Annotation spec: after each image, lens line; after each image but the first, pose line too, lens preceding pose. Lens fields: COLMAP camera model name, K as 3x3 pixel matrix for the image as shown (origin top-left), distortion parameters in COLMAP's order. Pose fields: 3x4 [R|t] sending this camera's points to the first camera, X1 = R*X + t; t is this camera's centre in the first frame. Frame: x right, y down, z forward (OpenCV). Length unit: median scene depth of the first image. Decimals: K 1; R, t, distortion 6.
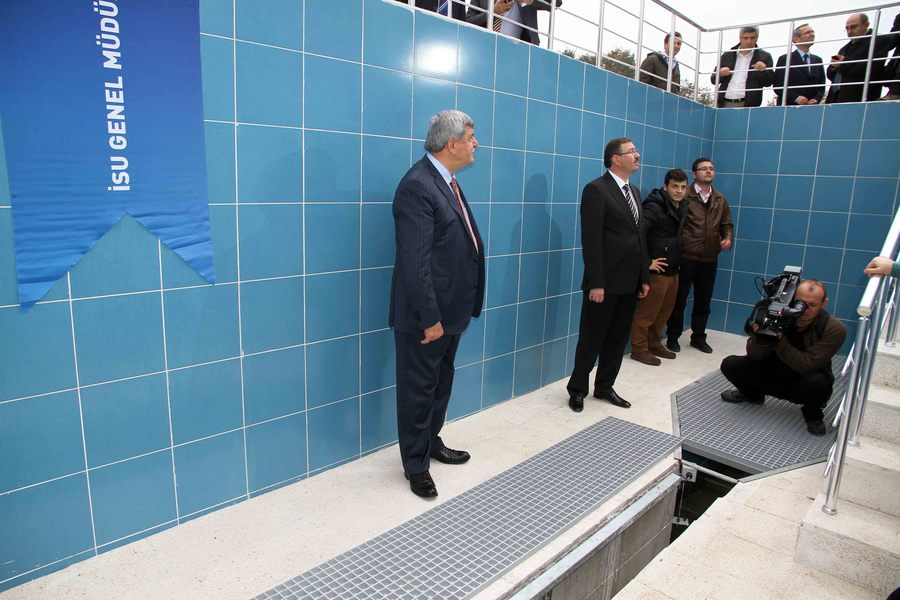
lens RADIAL K [[598.9, 0, 450.0], [0, 598.9, 299.4], [0, 0, 1]] dist [0.002816, 0.001229]
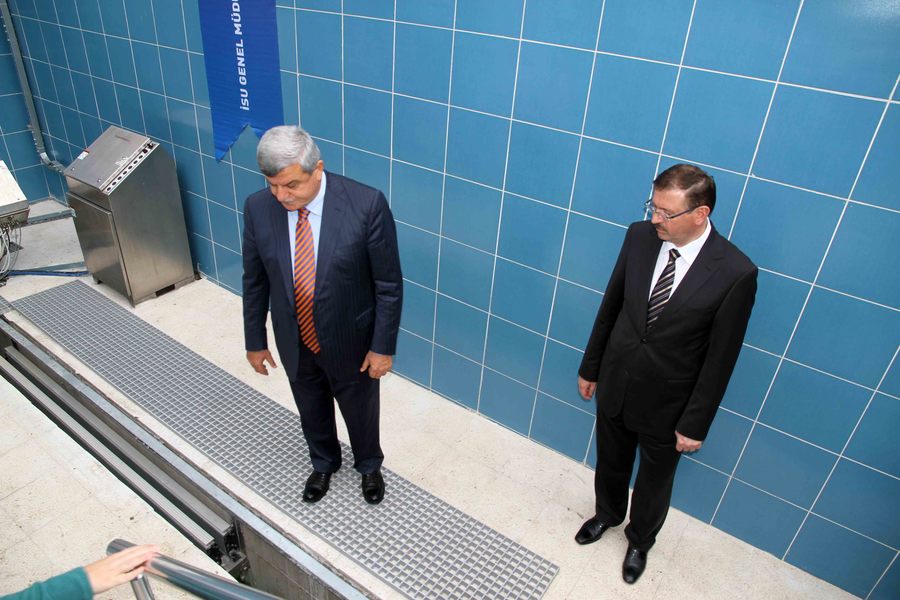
lens RADIAL K [[598.9, 0, 449.4], [0, 598.9, 300.7], [0, 0, 1]] dist [0.002816, 0.001229]
pose [[0.152502, 0.473938, -0.867252, 1.269627], [-0.257701, 0.866229, 0.428063, -0.596991], [0.954114, 0.158212, 0.254236, 1.233174]]
